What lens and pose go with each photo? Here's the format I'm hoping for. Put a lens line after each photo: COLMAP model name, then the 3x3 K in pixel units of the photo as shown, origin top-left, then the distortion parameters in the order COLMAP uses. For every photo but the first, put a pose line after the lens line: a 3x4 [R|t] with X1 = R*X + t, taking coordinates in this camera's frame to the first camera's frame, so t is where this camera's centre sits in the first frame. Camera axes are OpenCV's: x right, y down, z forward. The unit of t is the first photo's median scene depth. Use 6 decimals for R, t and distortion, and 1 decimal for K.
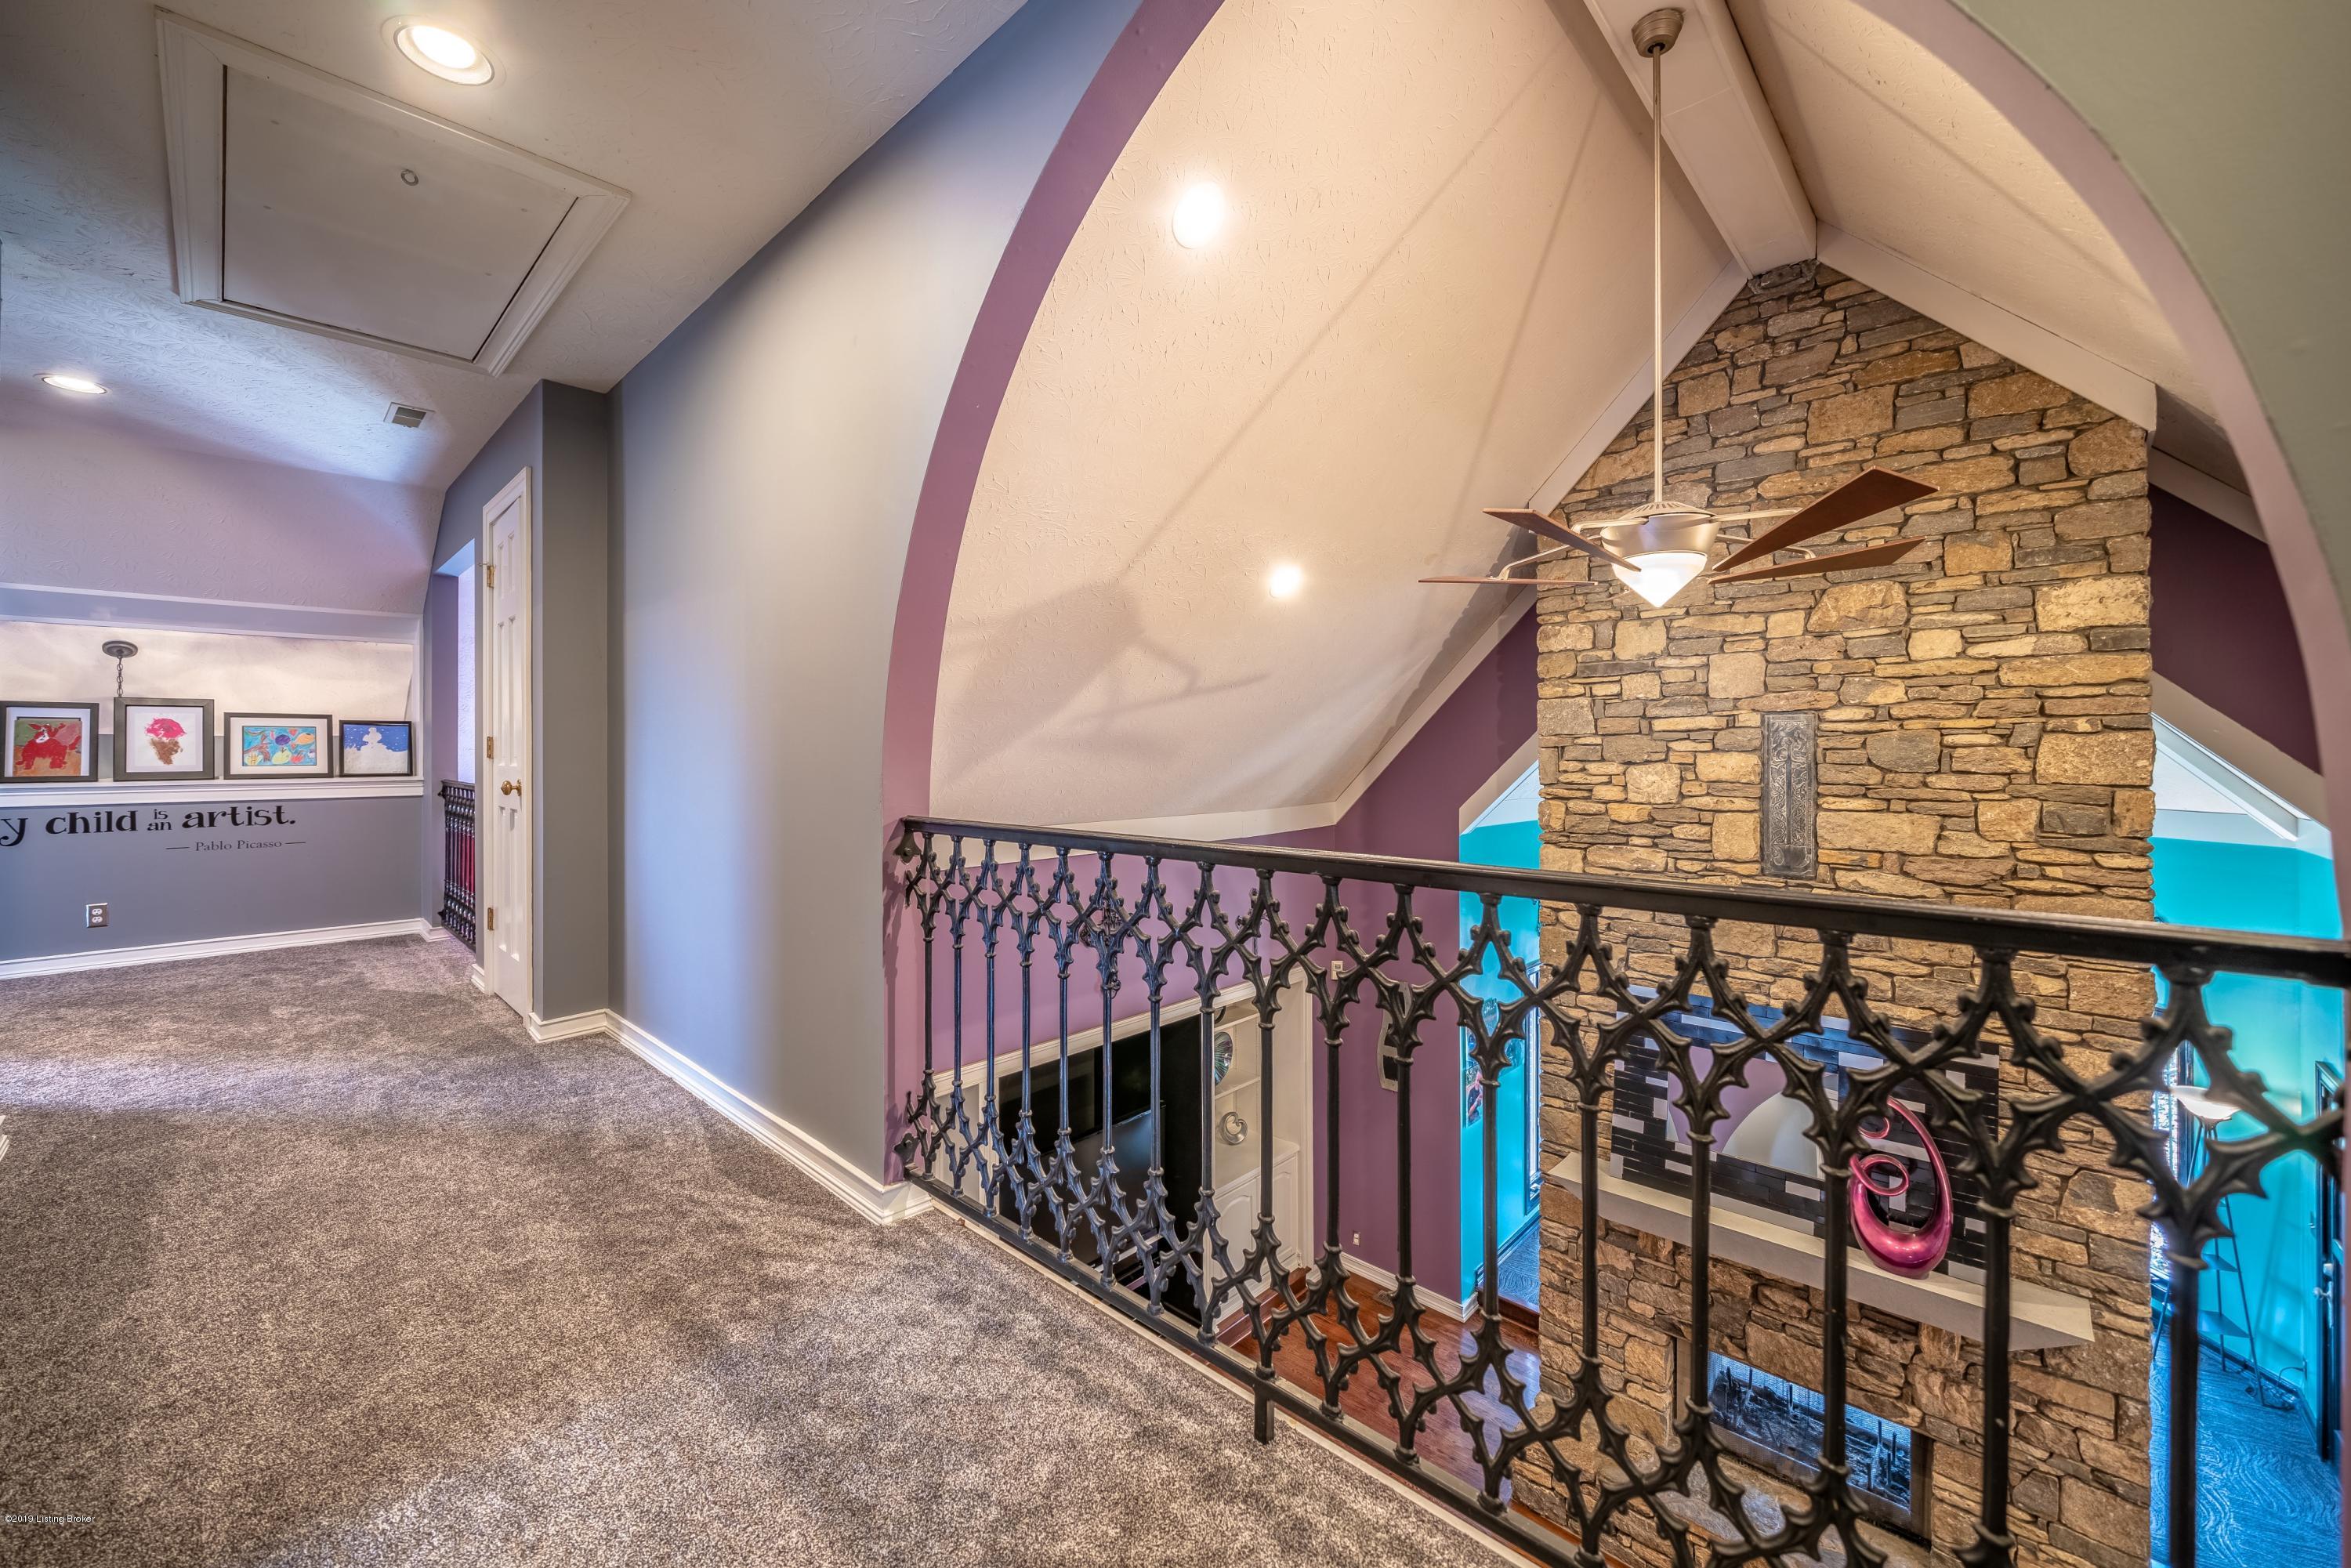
lens RADIAL K [[914.1, 0, 1141.3], [0, 914.1, 748.3], [0, 0, 1]] dist [-0.008358, 0.000363]
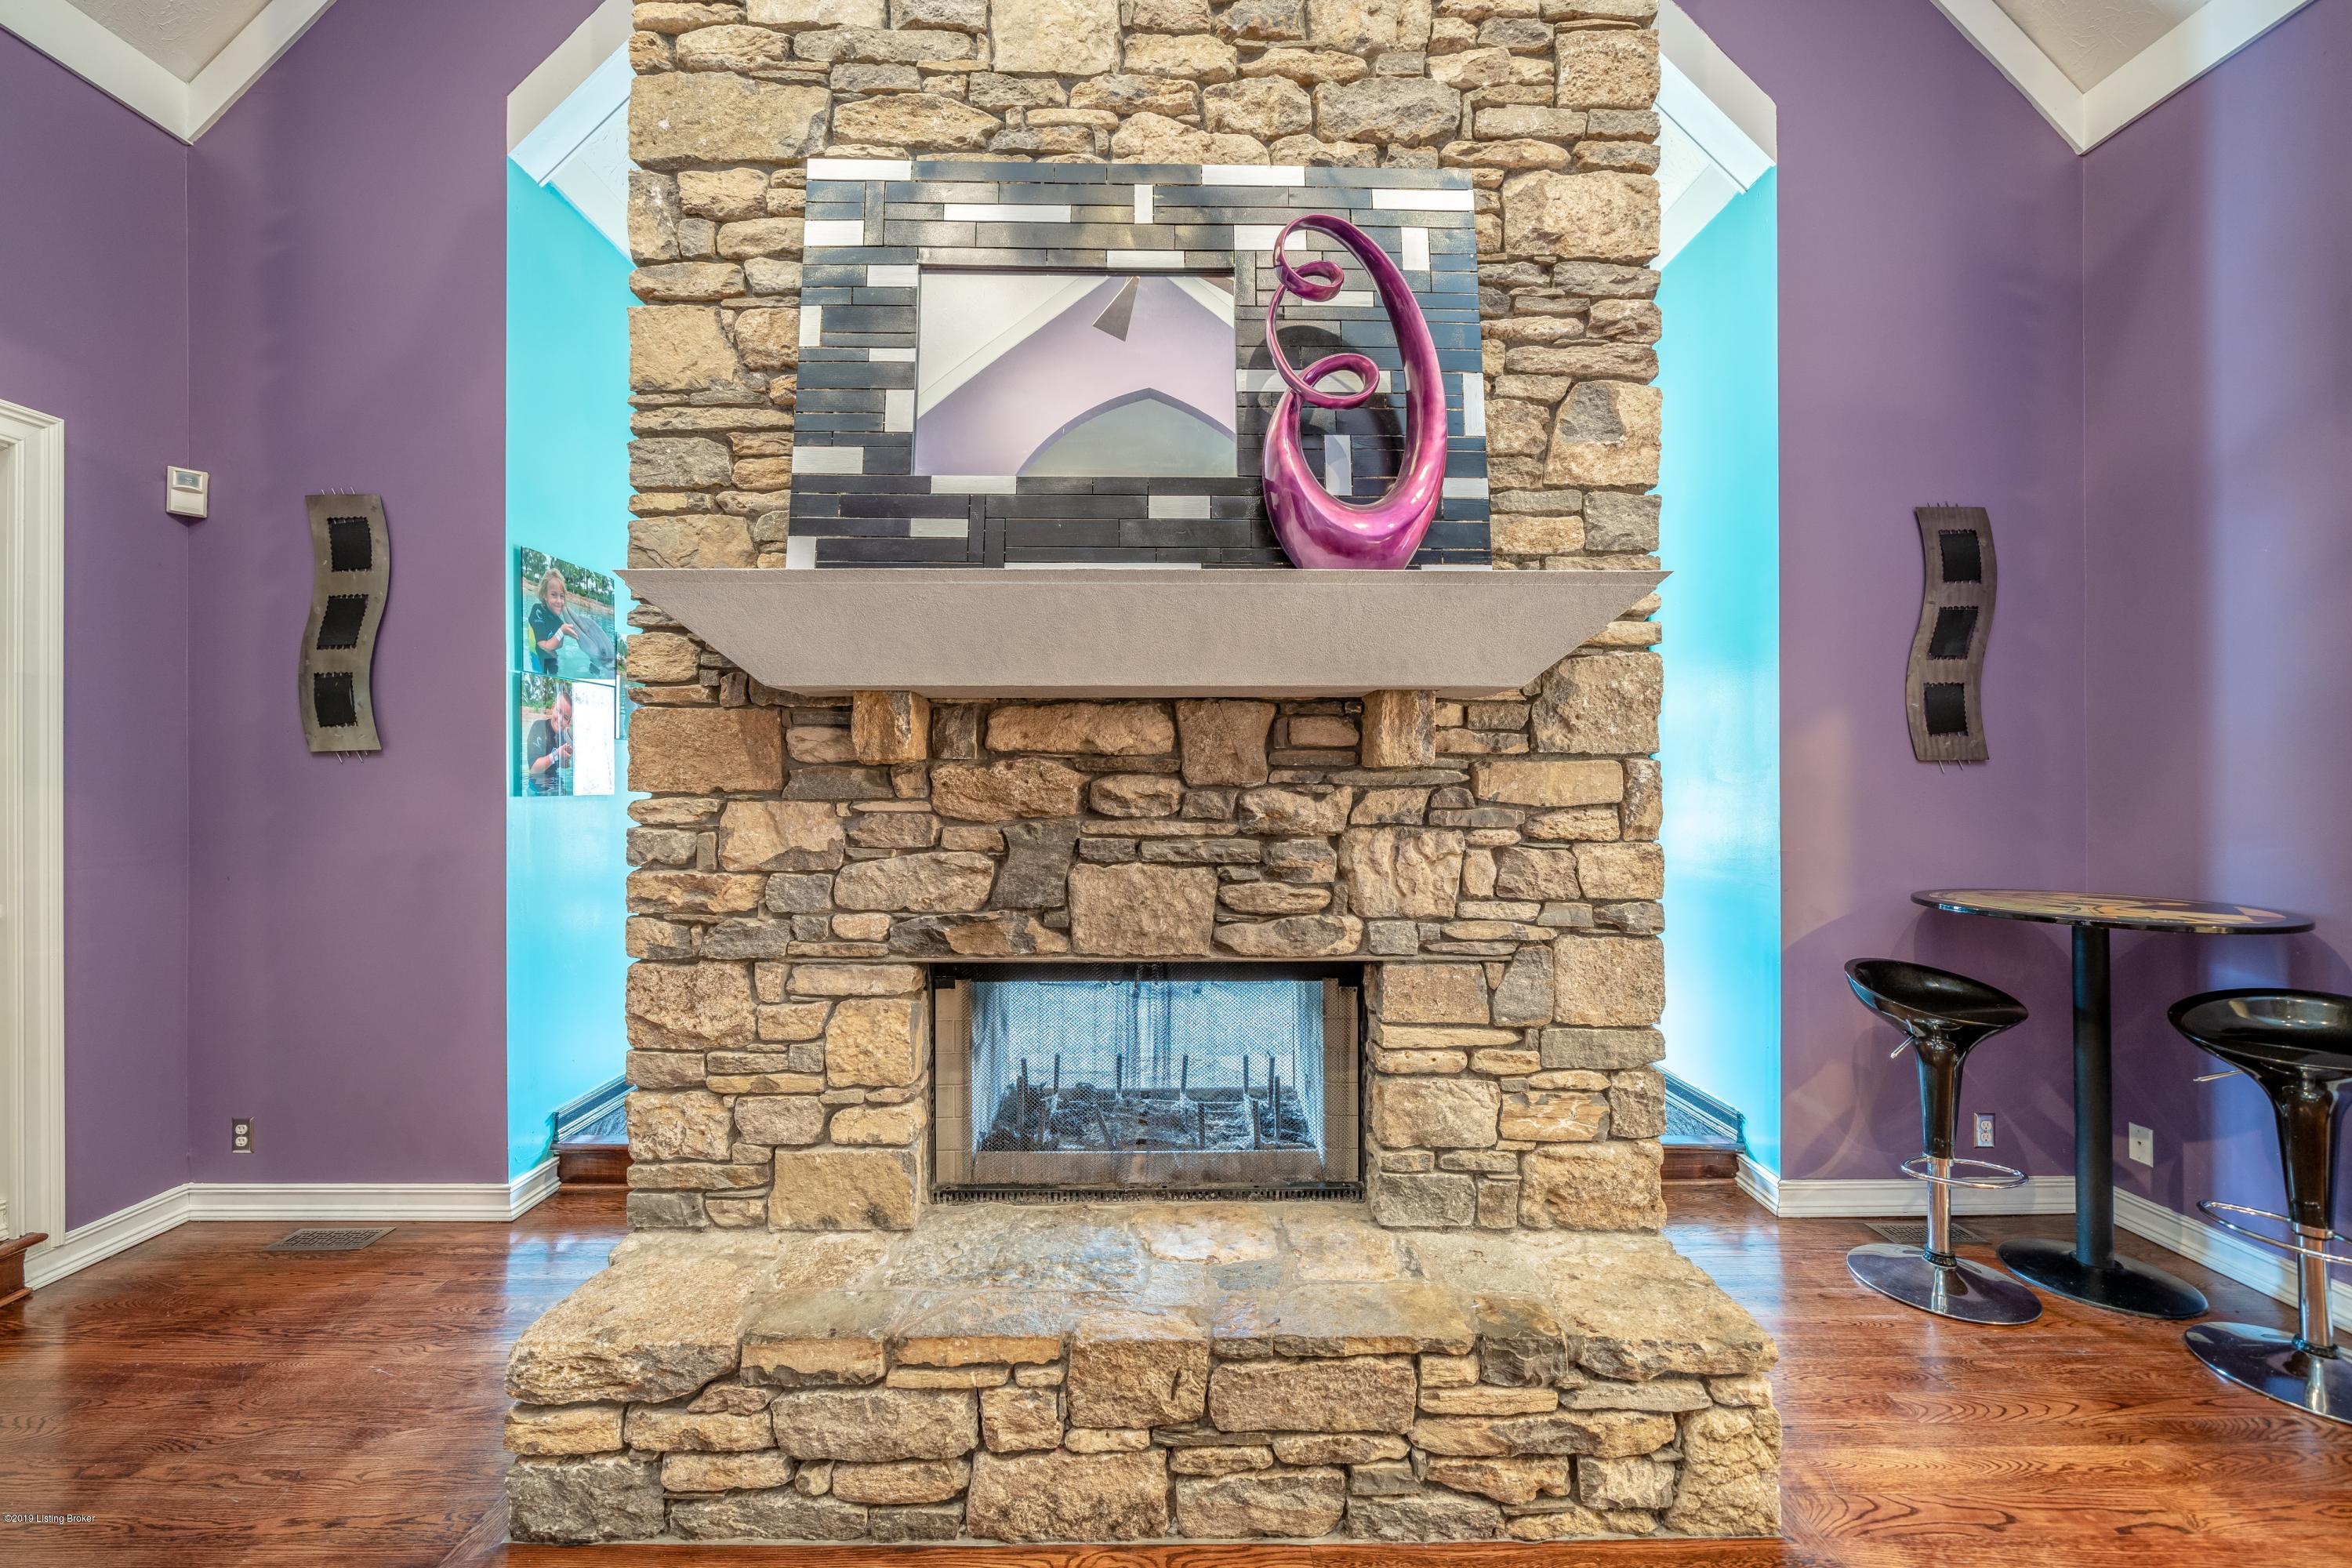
lens RADIAL K [[940.7, 0, 1167.6], [0, 940.7, 779.1], [0, 0, 1]] dist [-0.001946, -0.000118]
pose [[0.710463, 0.002623, 0.703730, 0.384703], [-0.000478, 0.999995, -0.003244, 0.619968], [-0.703735, 0.001968, 0.710460, 0.659450]]
